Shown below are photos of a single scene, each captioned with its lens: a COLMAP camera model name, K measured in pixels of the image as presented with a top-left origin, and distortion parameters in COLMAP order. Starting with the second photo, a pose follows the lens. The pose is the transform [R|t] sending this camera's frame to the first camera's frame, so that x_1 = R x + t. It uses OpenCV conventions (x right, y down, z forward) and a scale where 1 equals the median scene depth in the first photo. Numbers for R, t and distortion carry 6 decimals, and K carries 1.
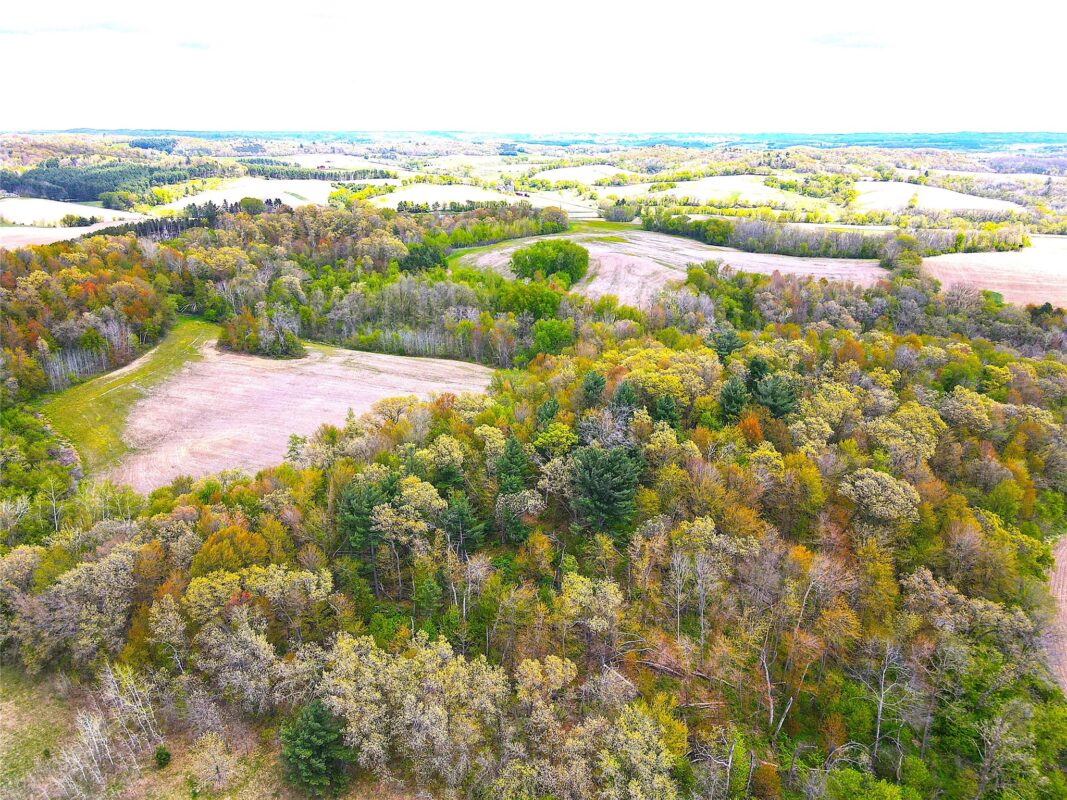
lens RADIAL K [[779.1, 0, 535.8], [0, 779.1, 398.8], [0, 0, 1]] dist [0.014487, -0.003214]
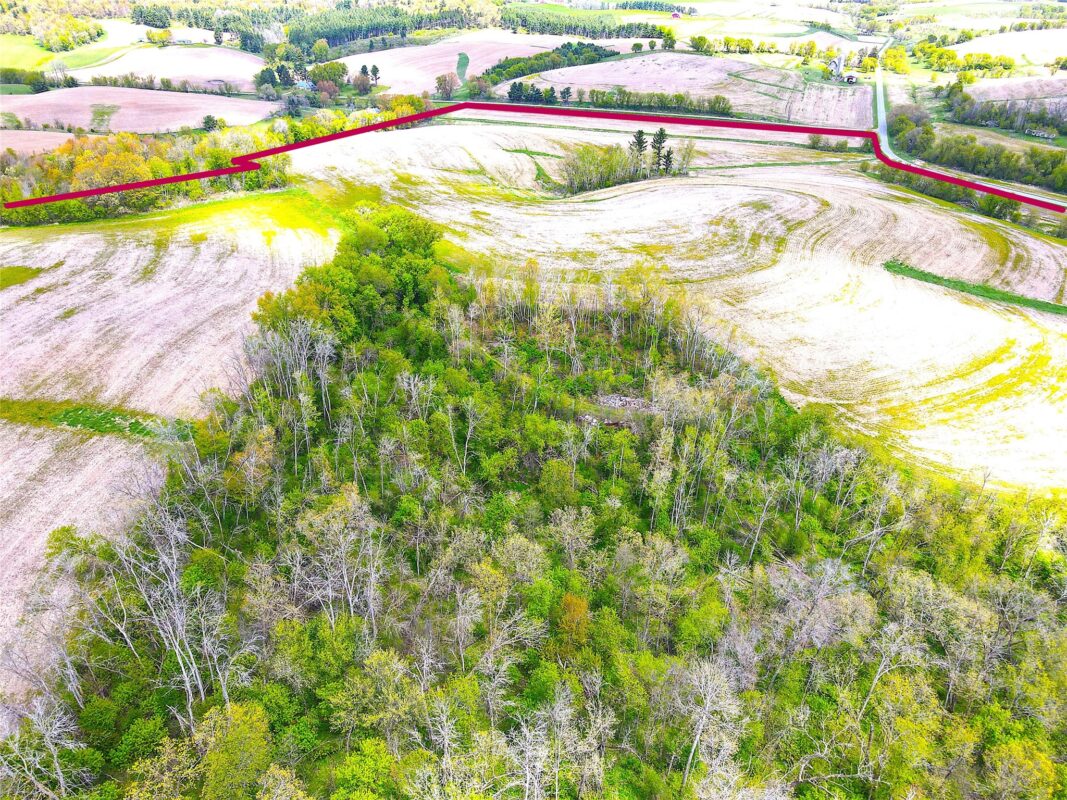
lens RADIAL K [[779.1, 0, 540.1], [0, 779.1, 402.7], [0, 0, 1]] dist [0.014487, -0.003214]
pose [[0.754134, 0.317045, -0.575121, 0.579579], [-0.208169, 0.945991, 0.248530, -0.329665], [0.622854, -0.067703, 0.779403, 0.971789]]
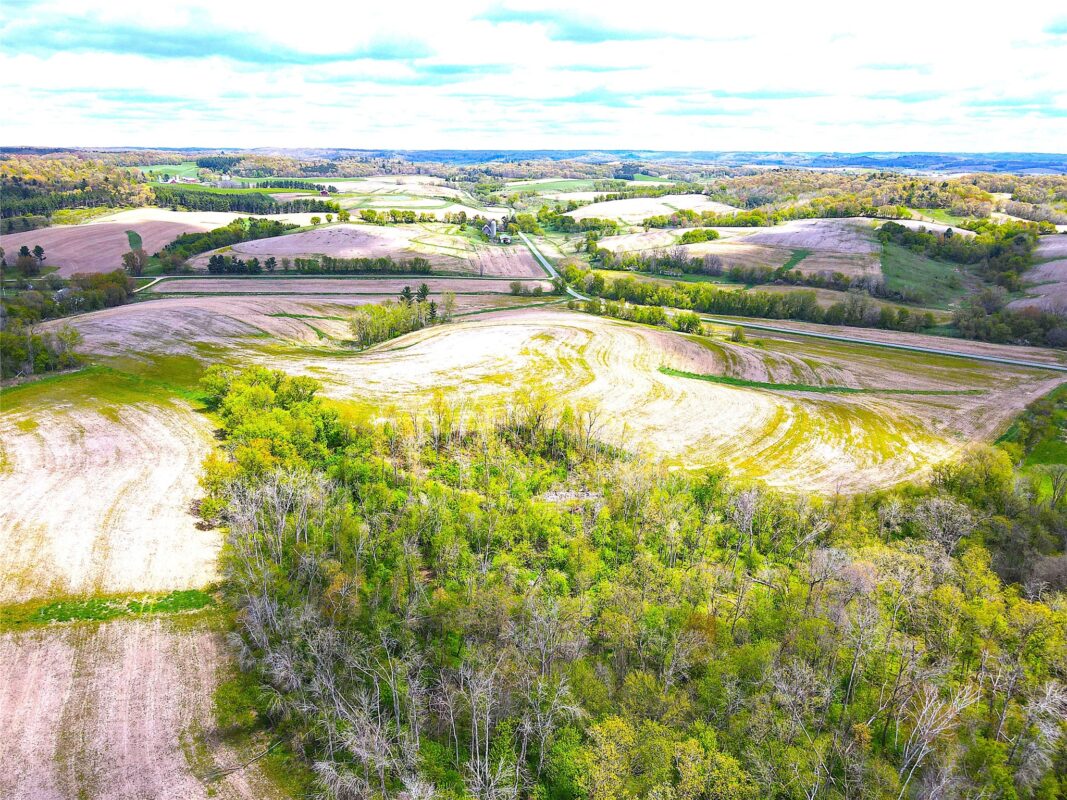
lens RADIAL K [[779.1, 0, 535.0], [0, 779.1, 396.6], [0, 0, 1]] dist [0.014487, -0.003214]
pose [[0.966707, 0.080598, -0.242863, 0.490109], [-0.086499, 0.996158, -0.013716, -0.296428], [0.240824, 0.034266, 0.969964, 0.866790]]
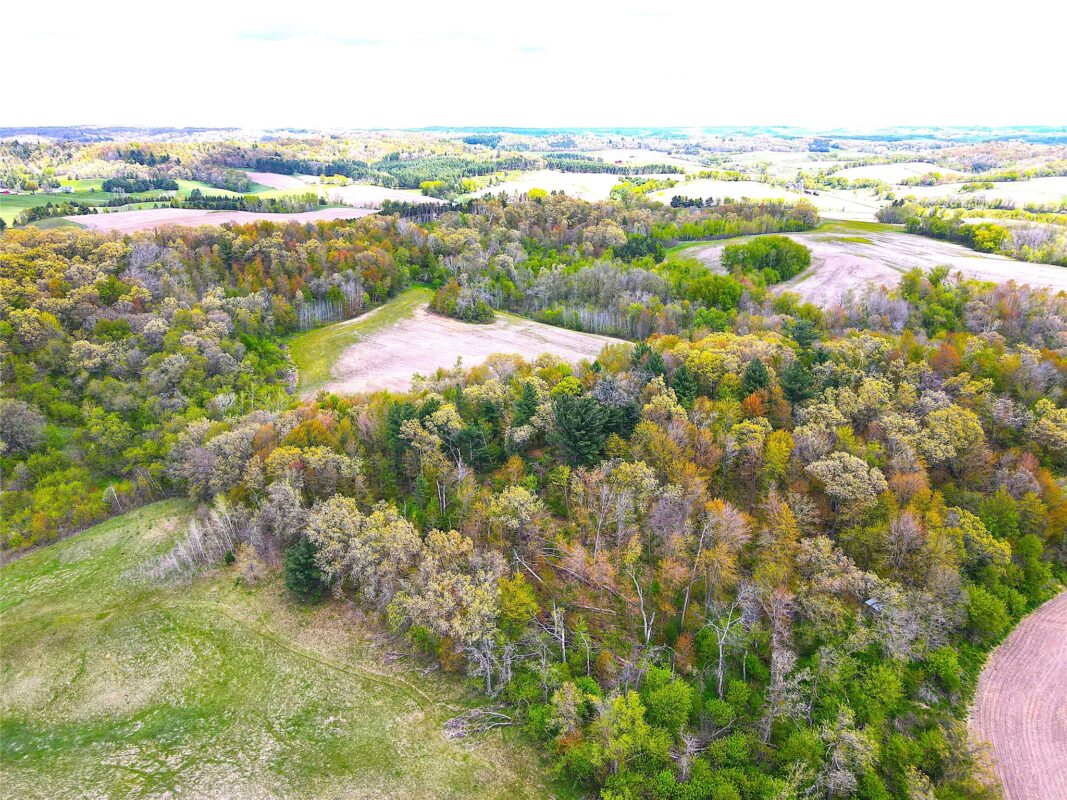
lens RADIAL K [[779.1, 0, 538.4], [0, 779.1, 403.5], [0, 0, 1]] dist [0.014487, -0.003214]
pose [[0.927163, 0.122386, -0.354105, 0.111543], [-0.118688, 0.992408, 0.032234, 0.010800], [0.355362, 0.012142, 0.934650, -0.034418]]
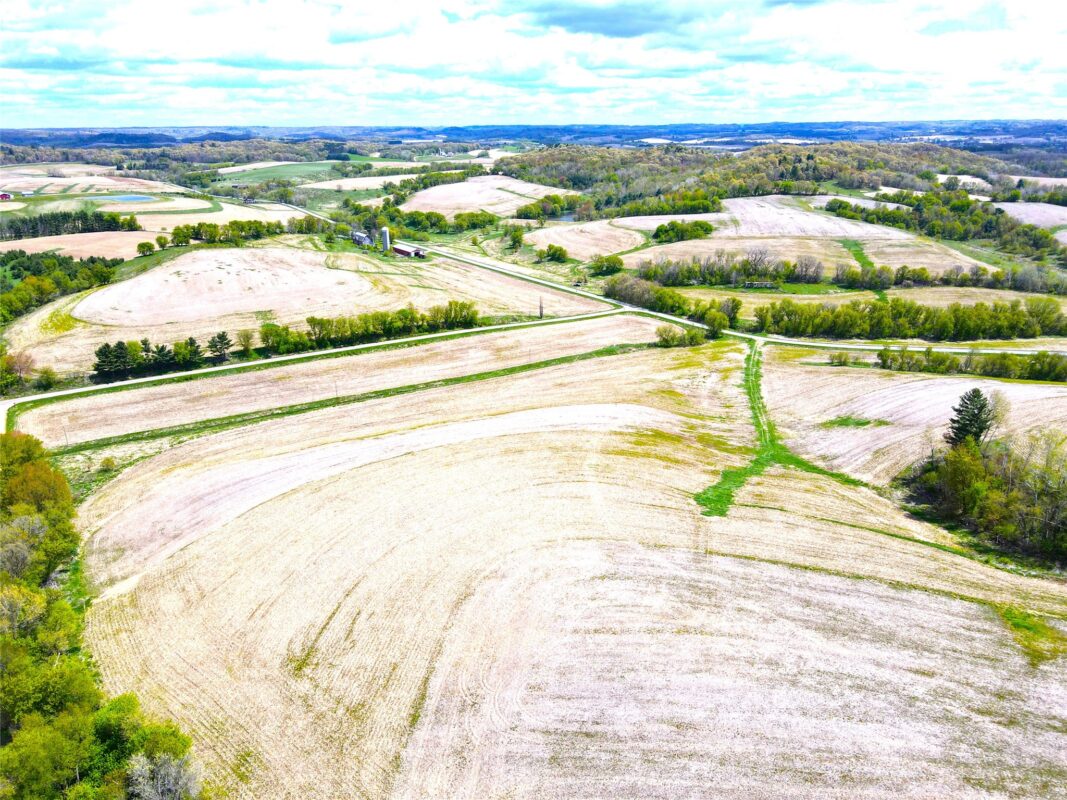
lens RADIAL K [[779.1, 0, 530.9], [0, 779.1, 406.1], [0, 0, 1]] dist [0.014487, -0.003214]
pose [[0.975424, -0.083355, 0.203960, -0.131735], [0.080166, 0.996496, 0.023864, -0.432407], [-0.205235, -0.006926, 0.978688, 1.257945]]
